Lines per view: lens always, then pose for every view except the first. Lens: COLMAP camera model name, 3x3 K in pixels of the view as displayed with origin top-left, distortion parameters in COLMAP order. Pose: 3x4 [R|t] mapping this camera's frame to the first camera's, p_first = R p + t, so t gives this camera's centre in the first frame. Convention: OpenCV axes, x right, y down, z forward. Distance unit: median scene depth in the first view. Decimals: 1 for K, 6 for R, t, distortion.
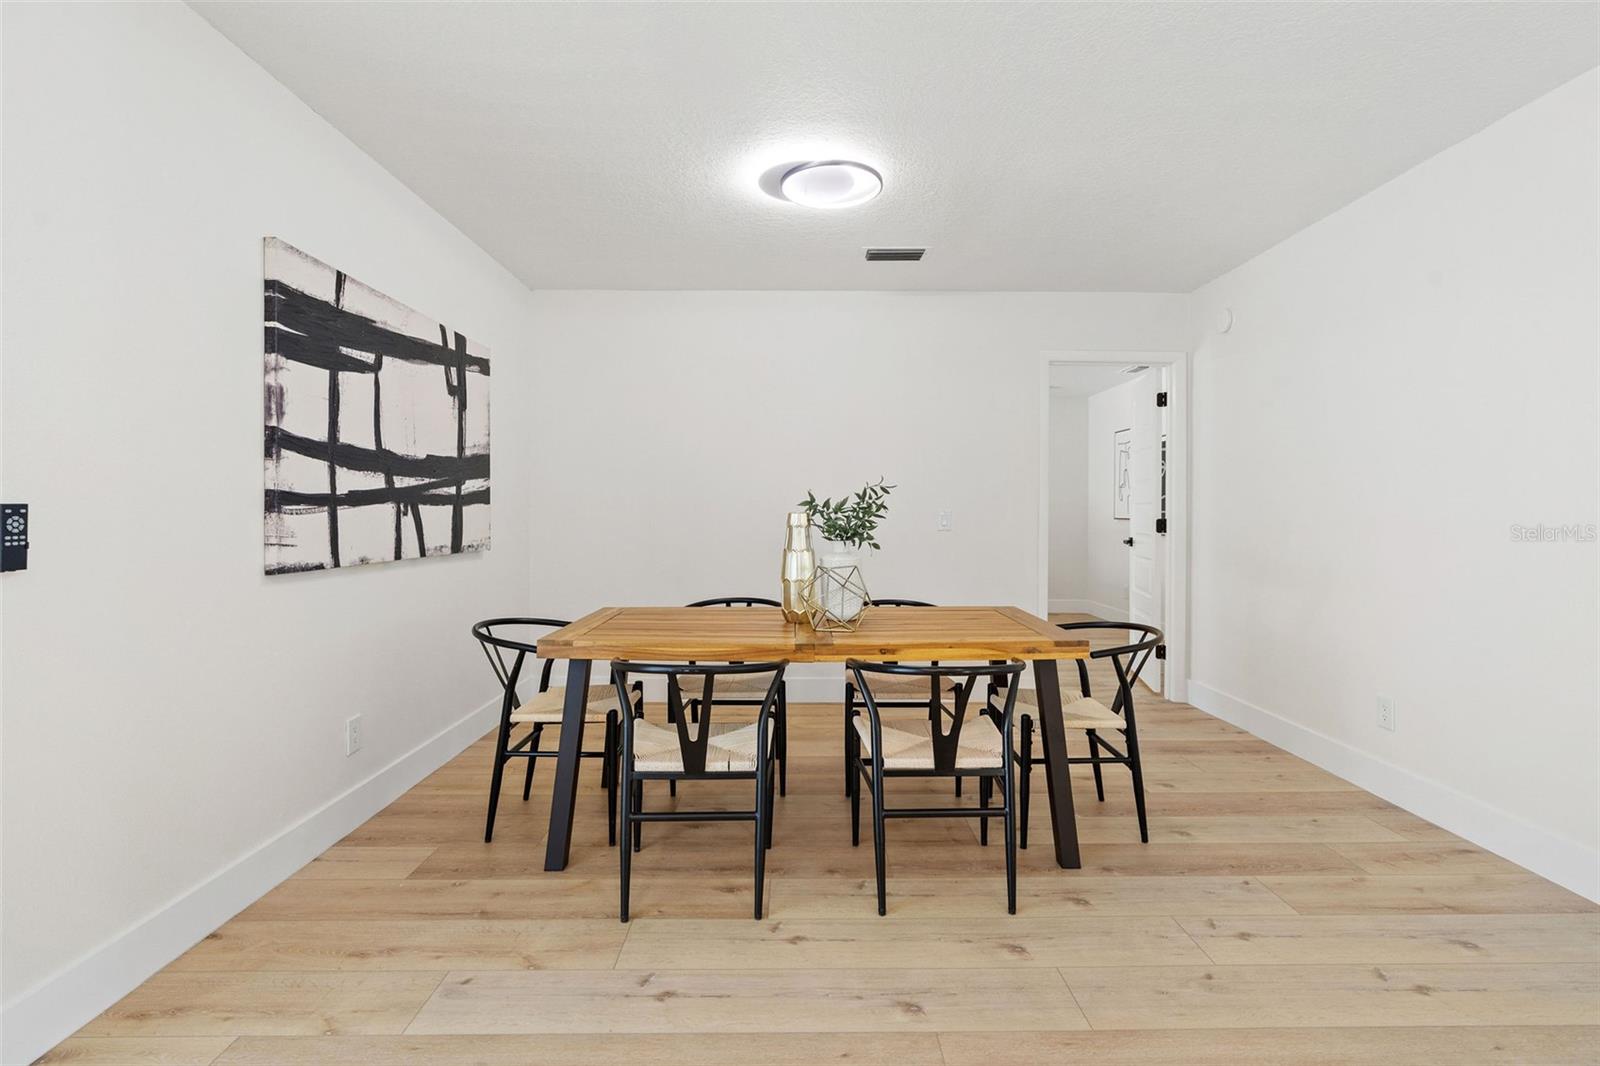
lens RADIAL K [[738.8, 0, 802.9], [0, 738.8, 518.7], [0, 0, 1]] dist [-0.011167, 0.002912]
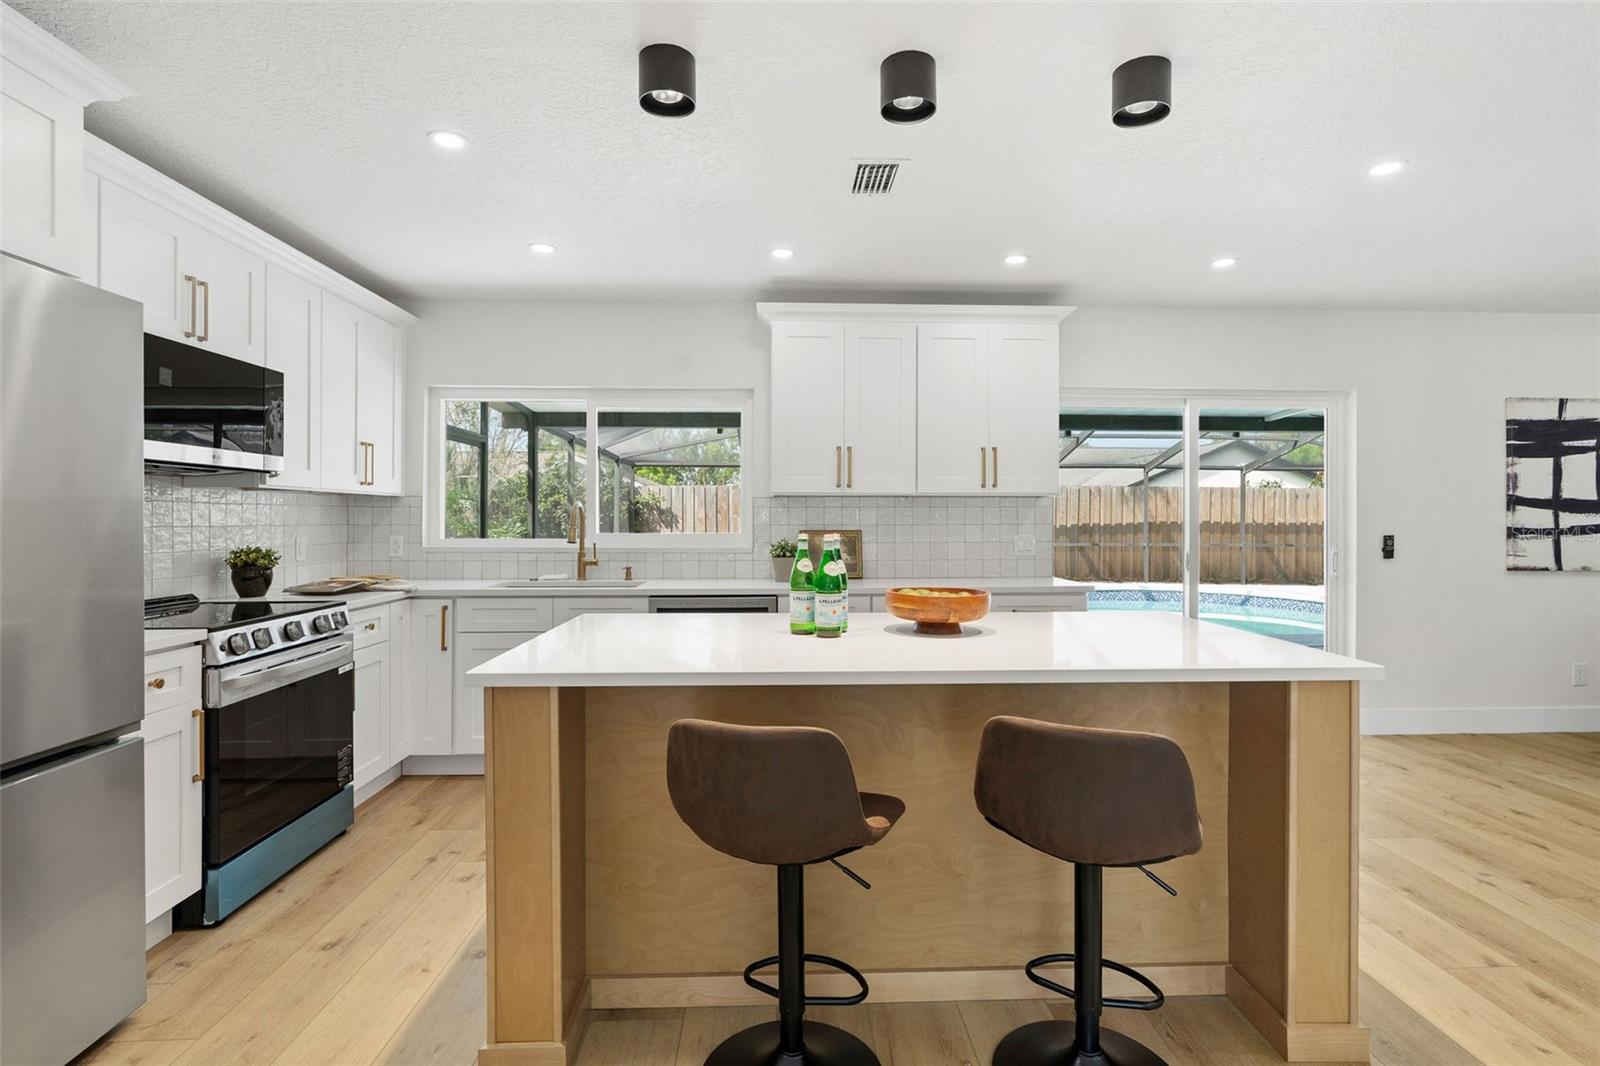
lens RADIAL K [[782.0, 0, 808.8], [0, 782.0, 517.2], [0, 0, 1]] dist [-0.002178, -0.000375]
pose [[0.034184, -0.010915, -0.999356, 1.172566], [-0.011392, 0.999871, -0.011310, -0.018903], [0.999351, 0.011771, 0.034055, -0.850259]]
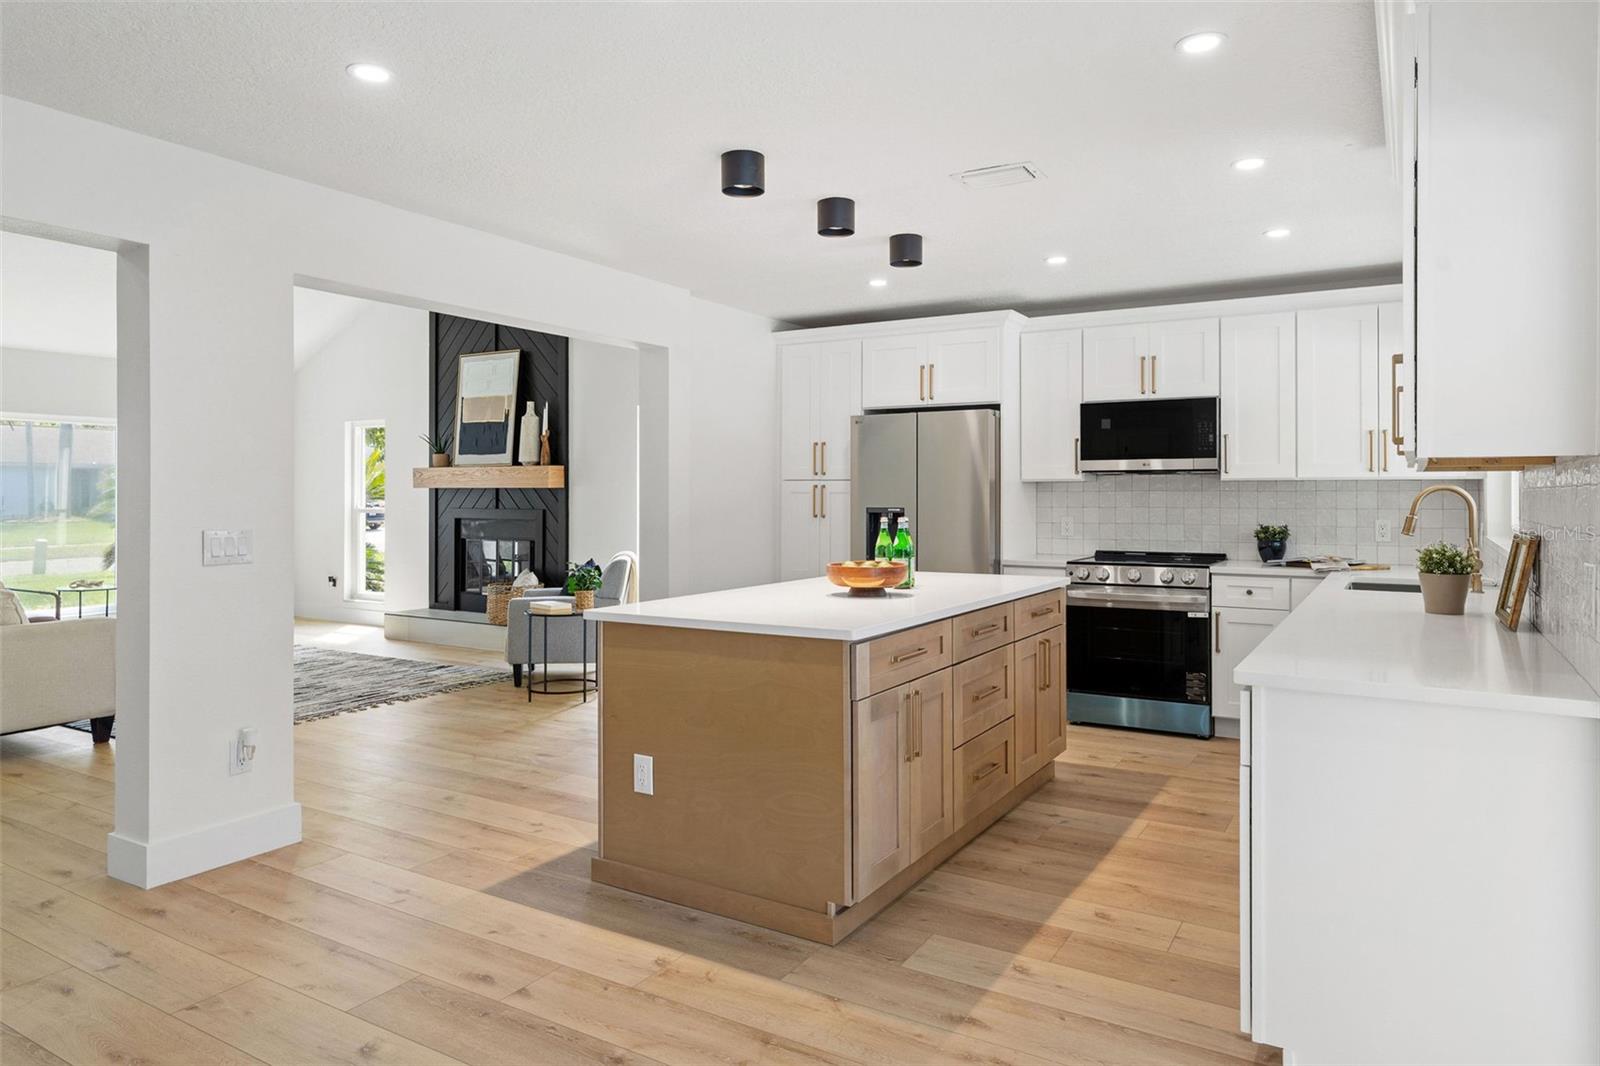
lens RADIAL K [[993.3, 0, 811.4], [0, 993.3, 489.6], [0, 0, 1]] dist [-0.008502, 0.005586]
pose [[-0.852529, -0.002837, 0.522673, -0.532057], [0.002056, 0.999959, 0.008782, -0.073475], [-0.522677, 0.008561, -0.852488, 0.723063]]
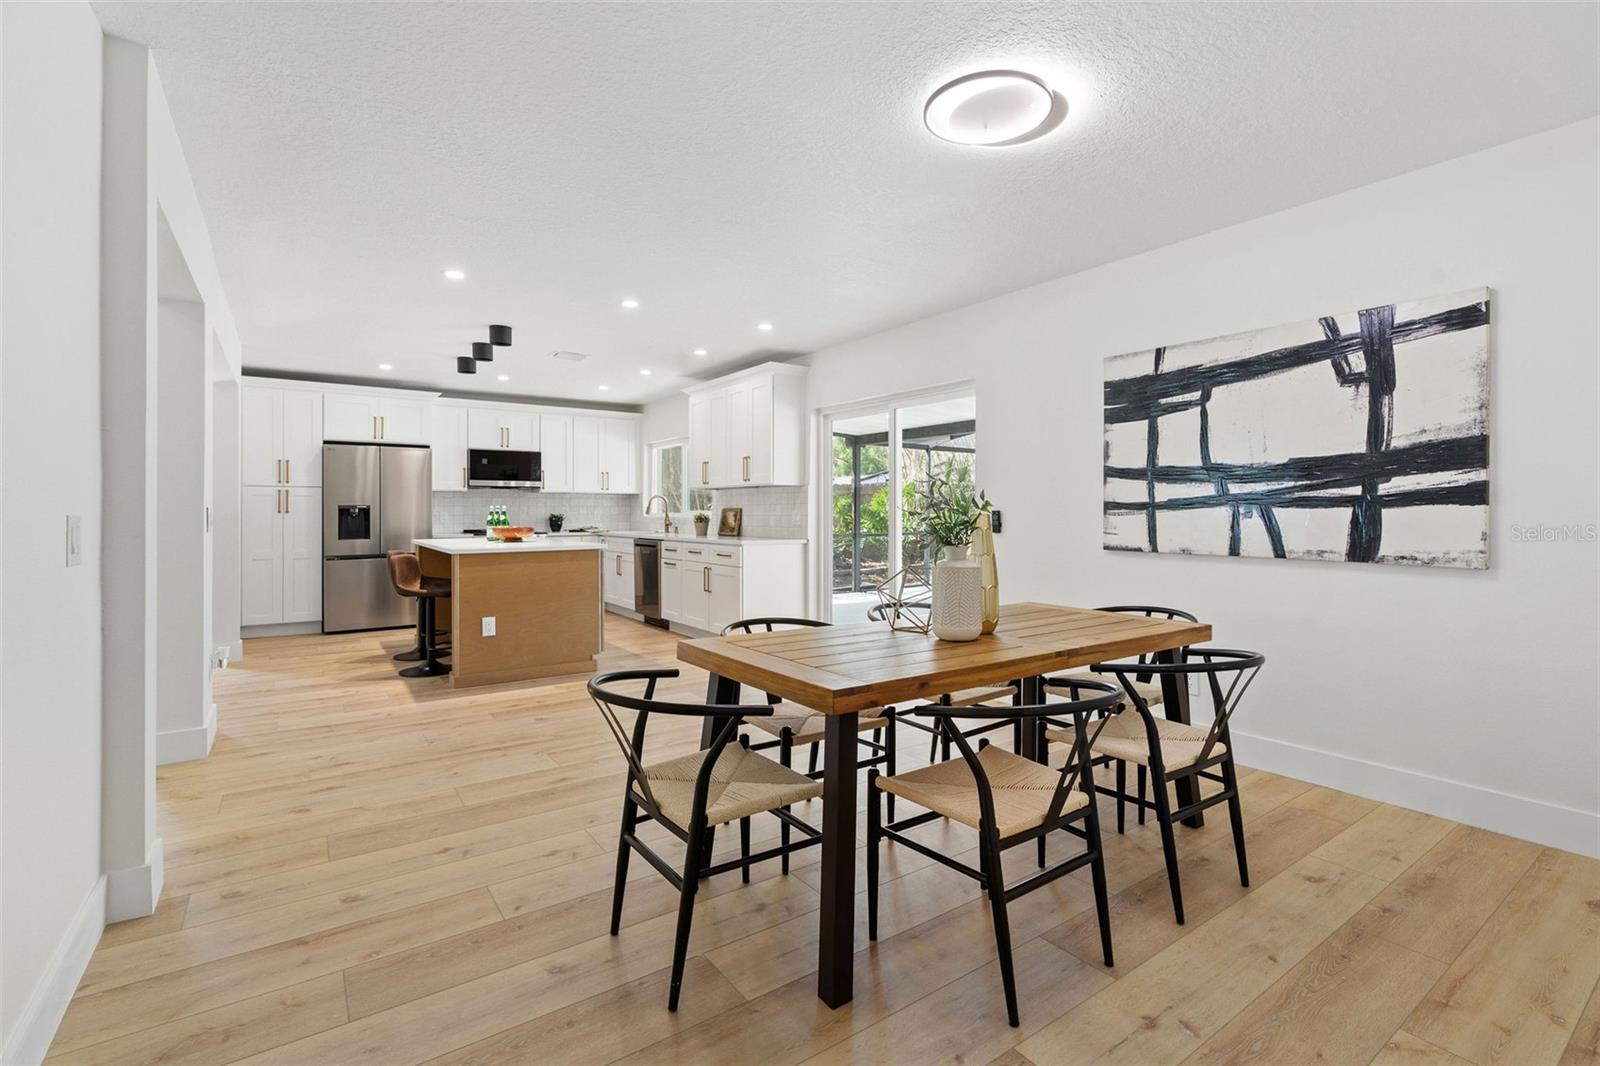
lens RADIAL K [[738.8, 0, 804.8], [0, 738.8, 504.3], [0, 0, 1]] dist [-0.011167, 0.002912]
pose [[-0.824572, -0.010380, -0.565662, 0.793948], [-0.010064, 0.999943, -0.003679, -0.016716], [0.565667, 0.002659, -0.824629, 1.873839]]
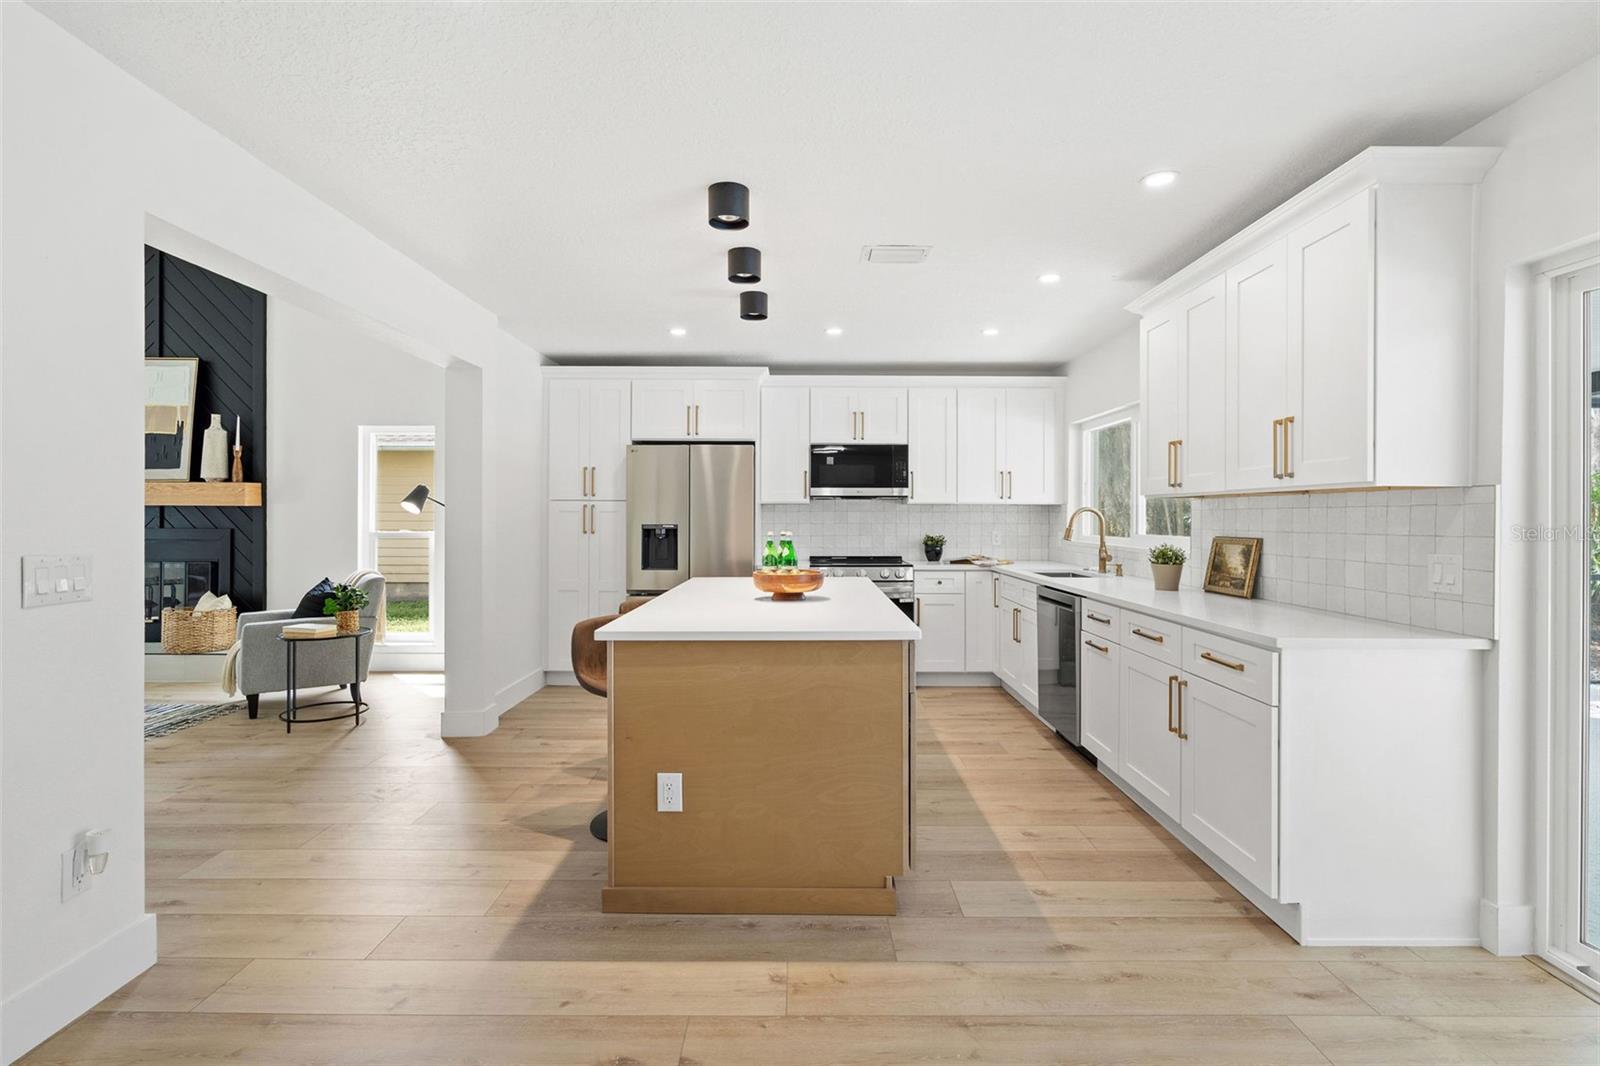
lens RADIAL K [[738.8, 0, 799.1], [0, 738.8, 517.5], [0, 0, 1]] dist [-0.011167, 0.002912]
pose [[-0.999897, -0.007698, 0.012097, 0.177447], [-0.007534, 0.999880, 0.013562, -0.058903], [-0.012200, 0.013470, -0.999835, 0.679030]]
